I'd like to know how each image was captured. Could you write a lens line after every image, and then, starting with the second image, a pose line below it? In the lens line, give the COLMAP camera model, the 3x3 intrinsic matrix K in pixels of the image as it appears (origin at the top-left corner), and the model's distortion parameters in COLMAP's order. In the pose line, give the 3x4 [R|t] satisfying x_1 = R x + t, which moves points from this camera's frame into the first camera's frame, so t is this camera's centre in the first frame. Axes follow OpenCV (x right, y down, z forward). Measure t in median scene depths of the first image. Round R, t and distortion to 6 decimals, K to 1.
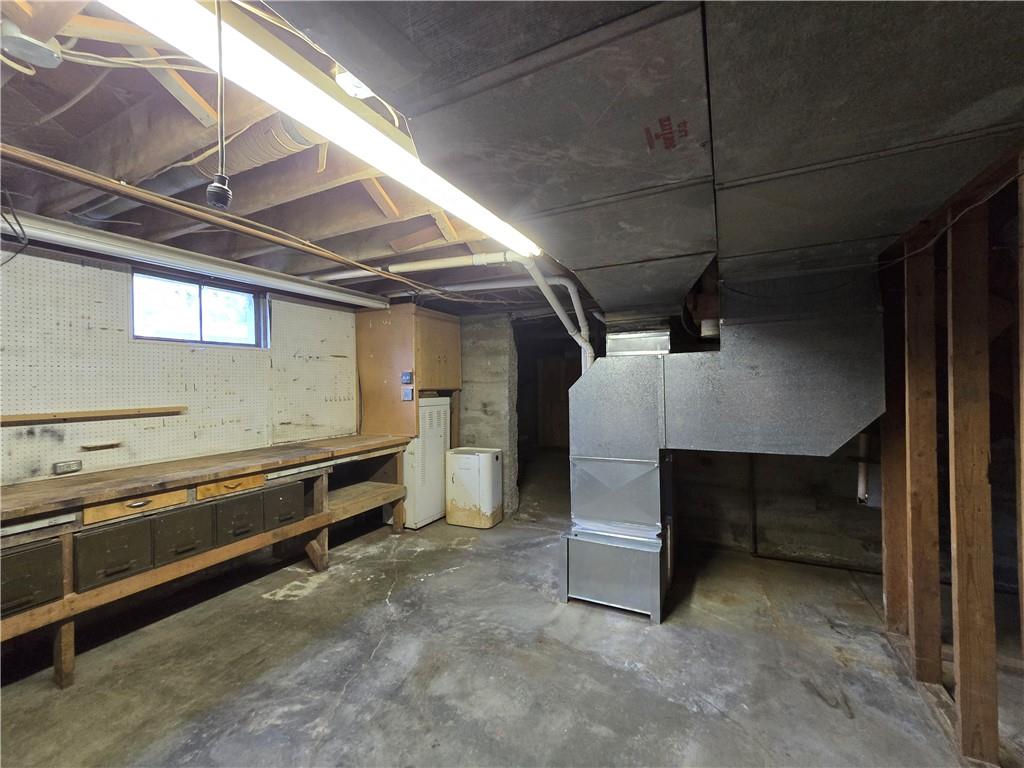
lens RADIAL K [[419.4, 0, 514.9], [0, 419.4, 383.3], [0, 0, 1]] dist [0.000411, 0.001131]
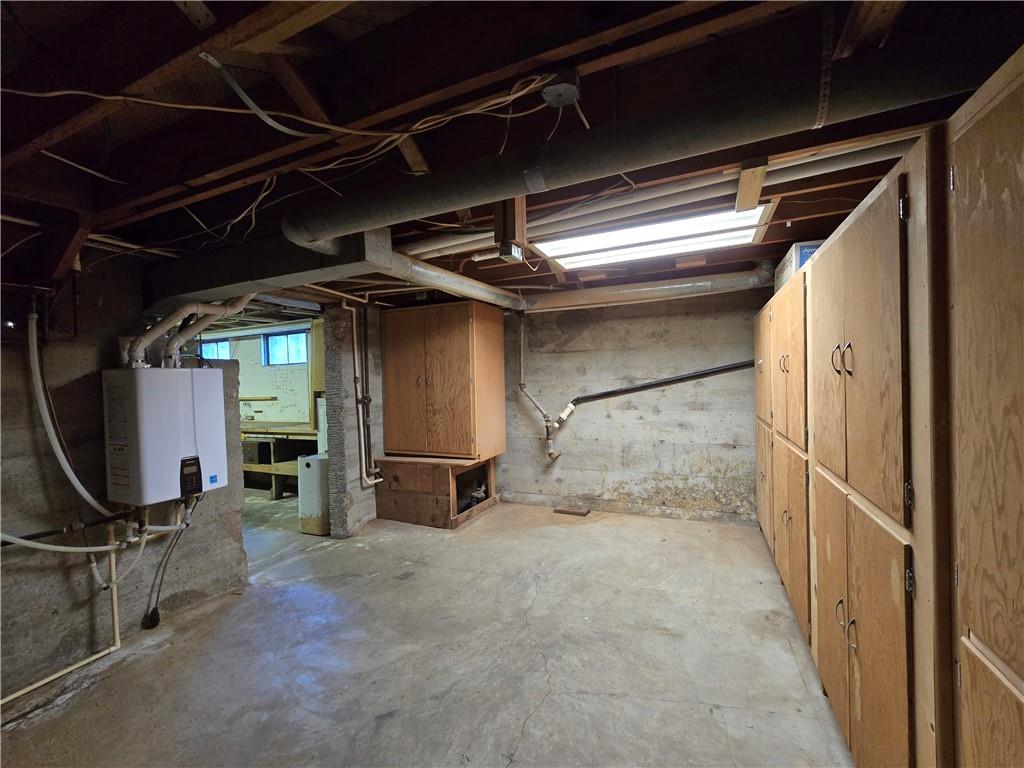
lens RADIAL K [[419.4, 0, 513.3], [0, 419.4, 382.7], [0, 0, 1]] dist [0.000411, 0.001131]
pose [[0.050616, 0.022226, -0.998471, 1.200932], [0.027258, 0.999349, 0.023627, -0.027980], [0.998346, -0.028413, 0.049977, 1.830419]]
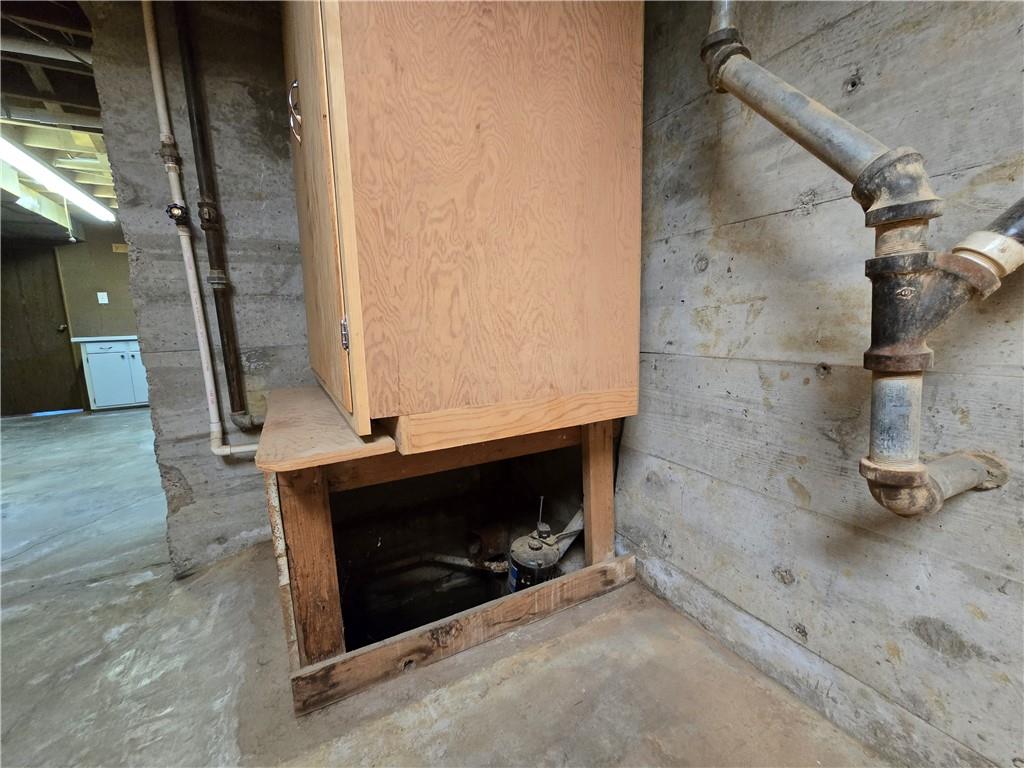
lens RADIAL K [[419.4, 0, 519.4], [0, 419.4, 380.0], [0, 0, 1]] dist [0.000411, 0.001131]
pose [[-0.559447, 0.140579, -0.816857, 0.150194], [0.036470, 0.988733, 0.145181, 0.152298], [0.828063, 0.051431, -0.558271, 1.969605]]
